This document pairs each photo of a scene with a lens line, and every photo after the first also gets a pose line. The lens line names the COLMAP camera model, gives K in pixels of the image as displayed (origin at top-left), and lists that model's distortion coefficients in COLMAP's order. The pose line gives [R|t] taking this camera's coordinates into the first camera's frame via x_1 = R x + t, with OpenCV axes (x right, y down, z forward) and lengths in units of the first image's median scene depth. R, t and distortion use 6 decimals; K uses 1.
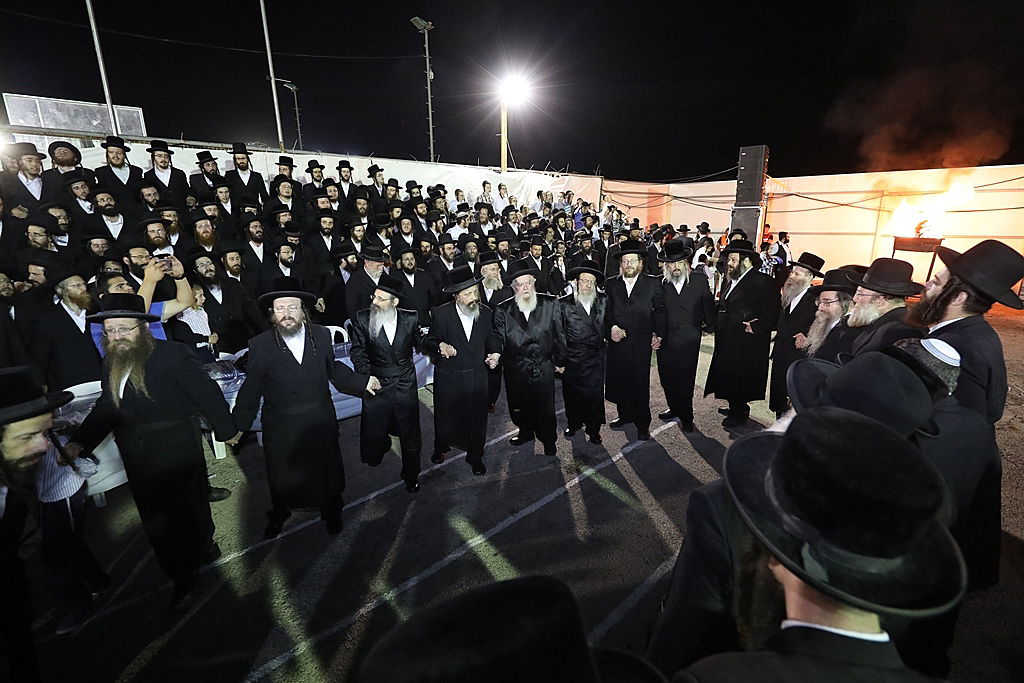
lens RADIAL K [[493.3, 0, 514.9], [0, 493.3, 344.1], [0, 0, 1]] dist [-0.005470, -0.000977]
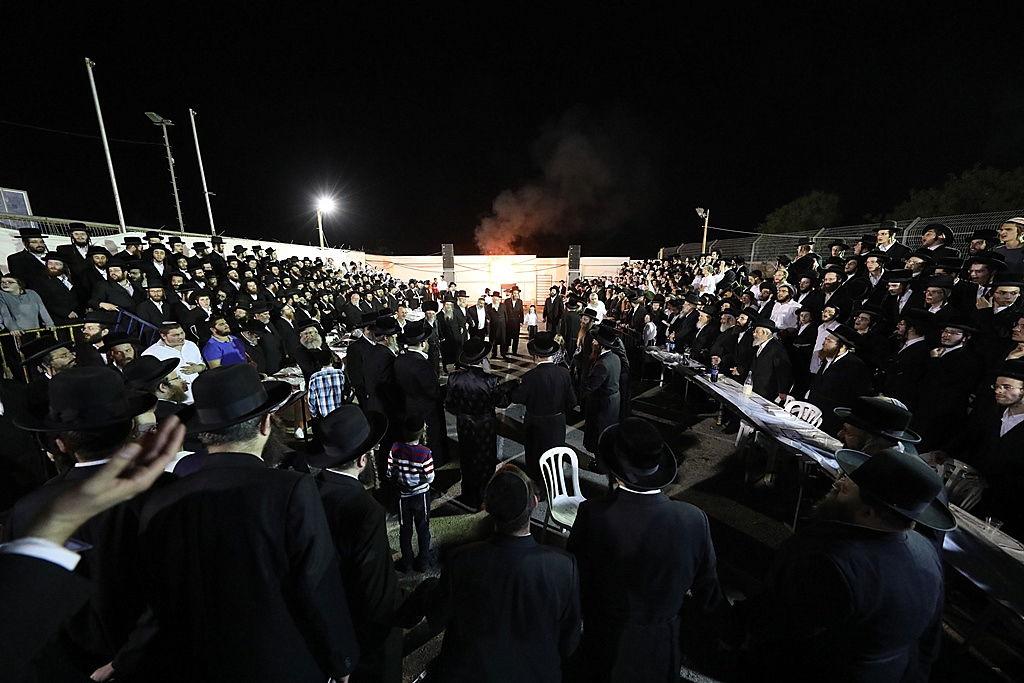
lens RADIAL K [[372.2, 0, 510.9], [0, 372.2, 344.6], [0, 0, 1]] dist [-0.000370, 0.000170]
pose [[0.704024, -0.148232, 0.694534, -0.557125], [0.183140, 0.982791, 0.024110, 0.073946], [-0.686156, 0.110223, 0.719056, -0.383062]]
